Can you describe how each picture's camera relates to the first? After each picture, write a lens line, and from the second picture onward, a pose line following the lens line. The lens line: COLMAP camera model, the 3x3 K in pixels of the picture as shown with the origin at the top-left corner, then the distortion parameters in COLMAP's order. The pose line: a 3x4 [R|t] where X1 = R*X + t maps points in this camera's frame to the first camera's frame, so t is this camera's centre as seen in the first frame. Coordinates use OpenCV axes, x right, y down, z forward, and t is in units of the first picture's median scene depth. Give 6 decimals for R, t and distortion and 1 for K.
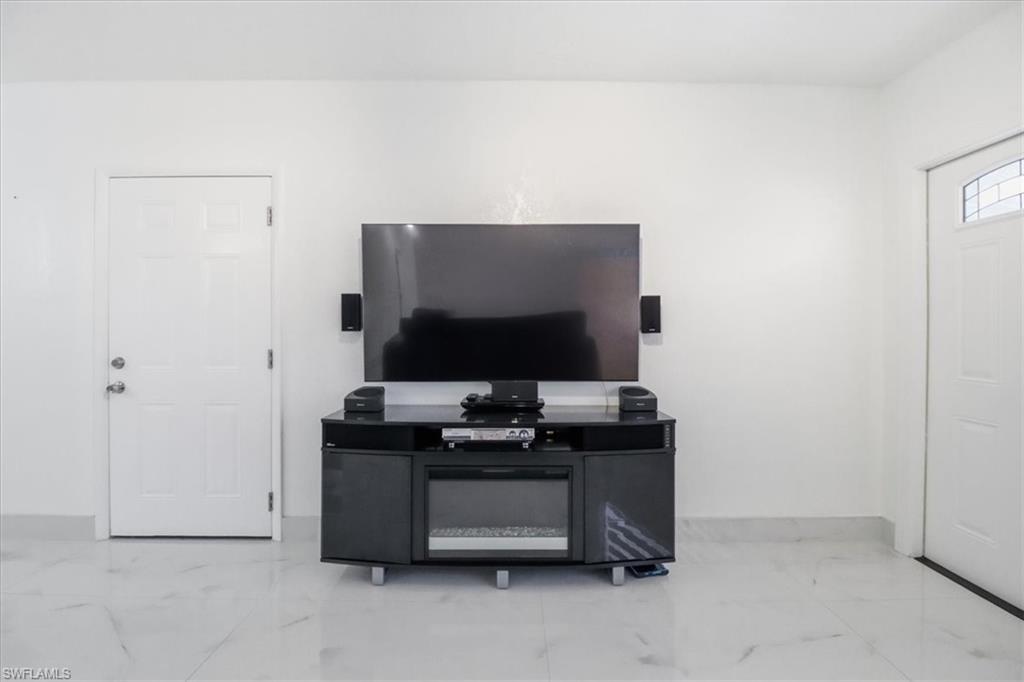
lens RADIAL K [[484.2, 0, 513.4], [0, 484.2, 345.0], [0, 0, 1]] dist [-0.012079, -0.000727]
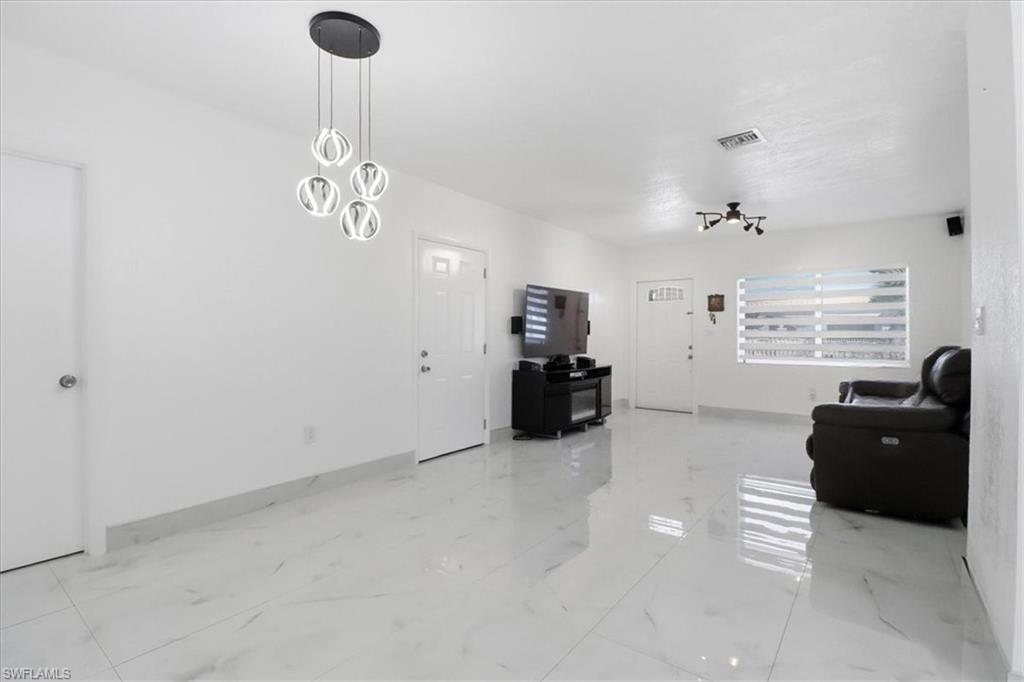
lens RADIAL K [[469.9, 0, 512.0], [0, 469.9, 341.0], [0, 0, 1]] dist [-0.033896, -0.000128]
pose [[0.611183, -0.012314, 0.791393, -1.955870], [0.015918, 0.999868, 0.003264, -0.006448], [-0.791329, 0.010603, 0.611299, -0.217154]]
